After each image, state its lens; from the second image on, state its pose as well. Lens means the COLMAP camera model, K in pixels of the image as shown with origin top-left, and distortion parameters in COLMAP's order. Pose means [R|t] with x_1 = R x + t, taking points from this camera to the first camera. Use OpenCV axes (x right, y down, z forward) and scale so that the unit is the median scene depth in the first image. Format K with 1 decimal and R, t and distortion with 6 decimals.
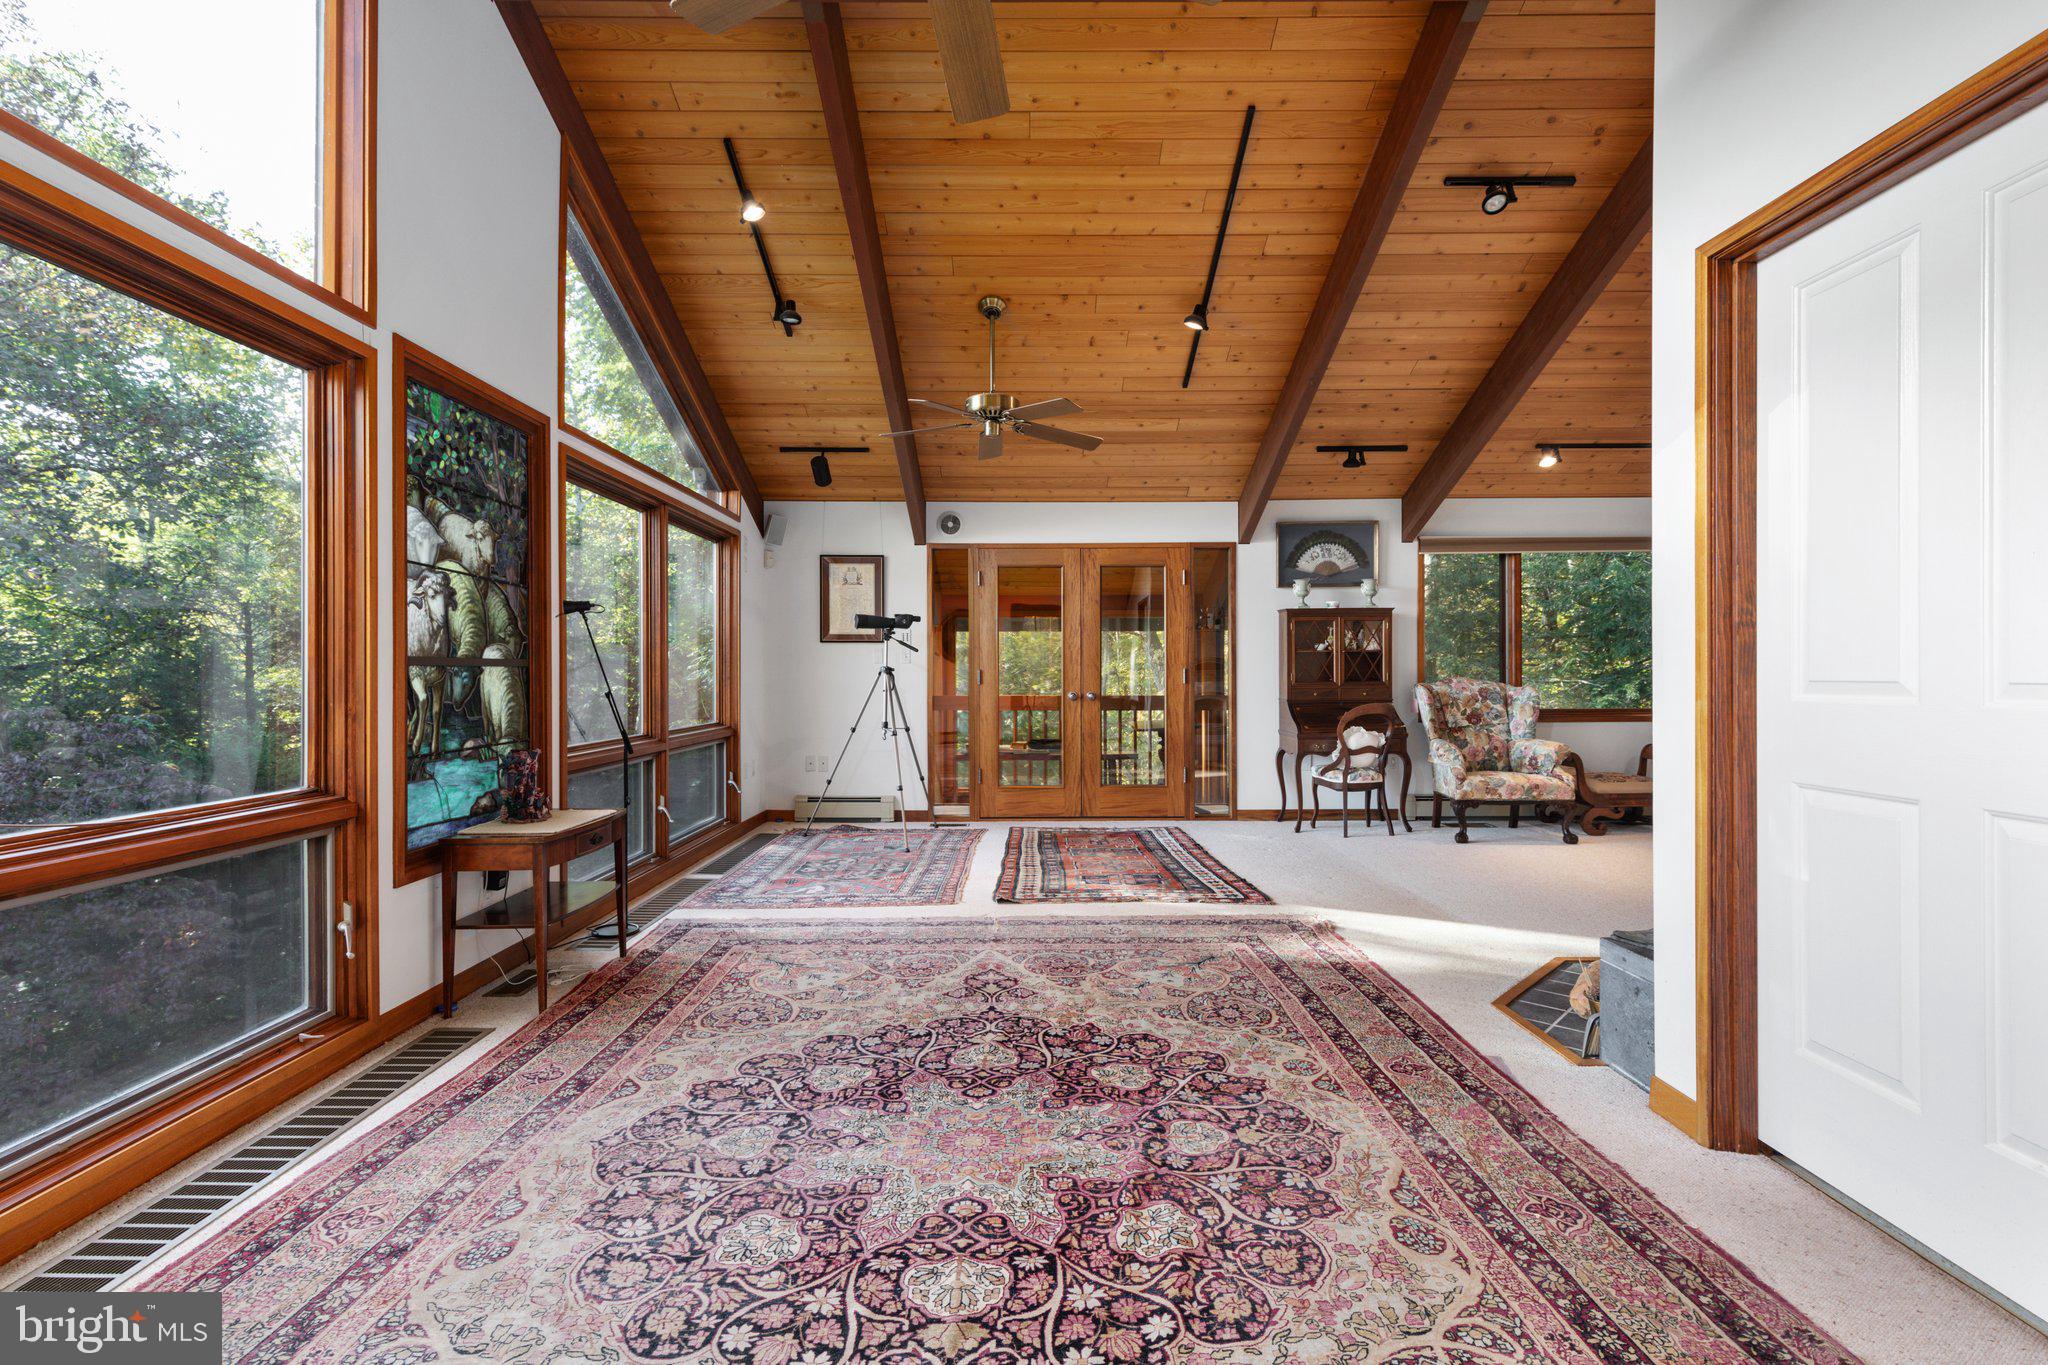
lens RADIAL K [[924.7, 0, 1037.2], [0, 924.7, 673.3], [0, 0, 1]] dist [0.008322, -0.001146]
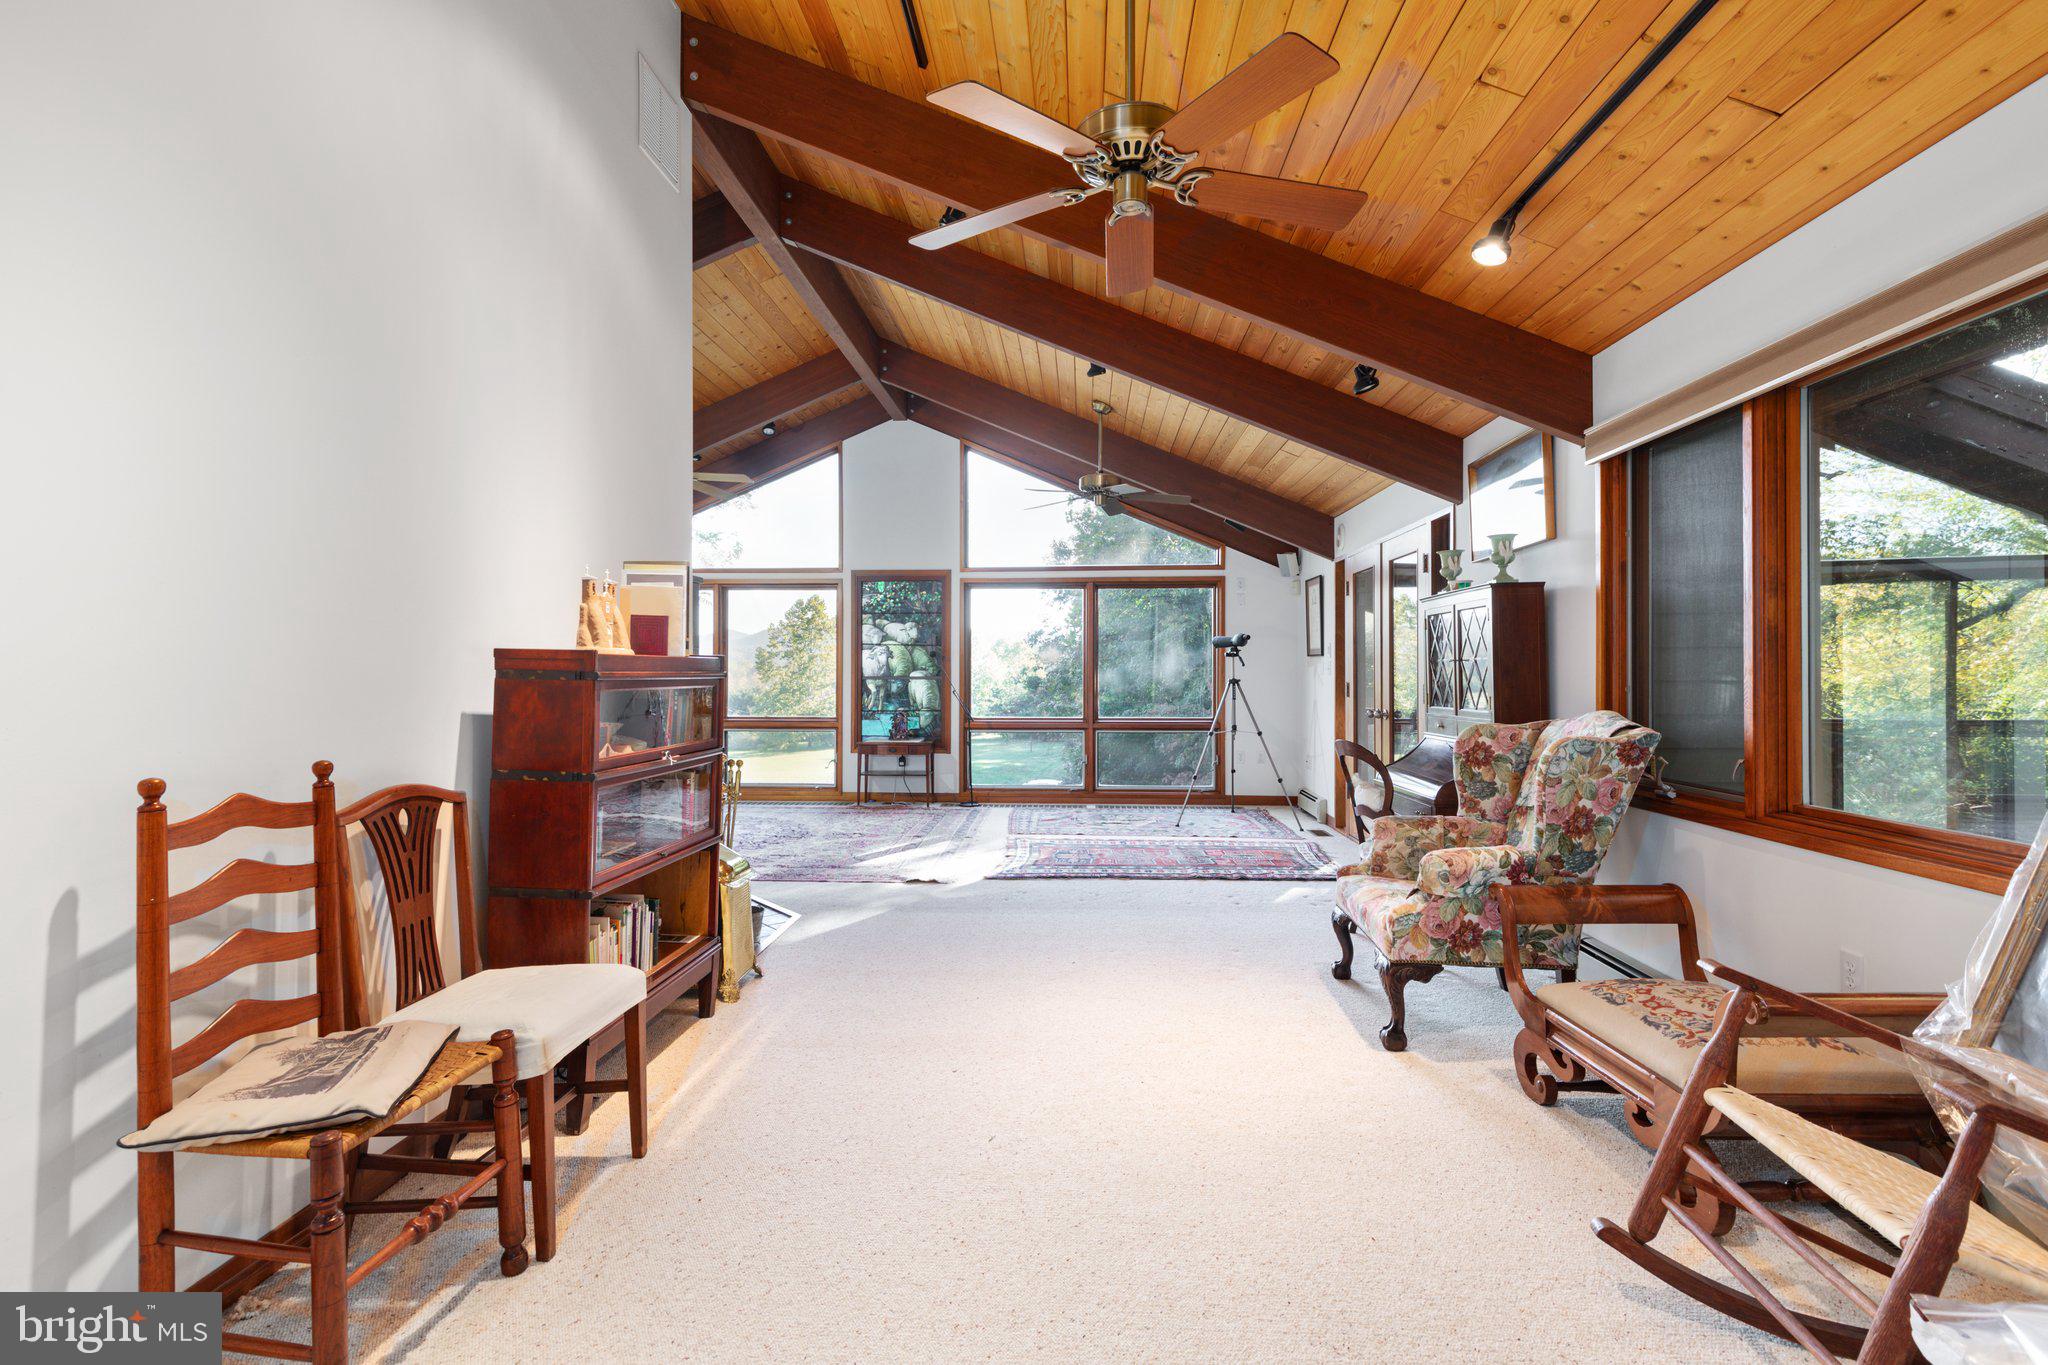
lens RADIAL K [[924.7, 0, 1027.6], [0, 924.7, 680.0], [0, 0, 1]] dist [0.008322, -0.001146]
pose [[-0.081123, 0.011232, -0.996641, 2.113870], [-0.000581, 0.999936, 0.011316, -0.038156], [0.996704, 0.001497, -0.081111, 1.684755]]
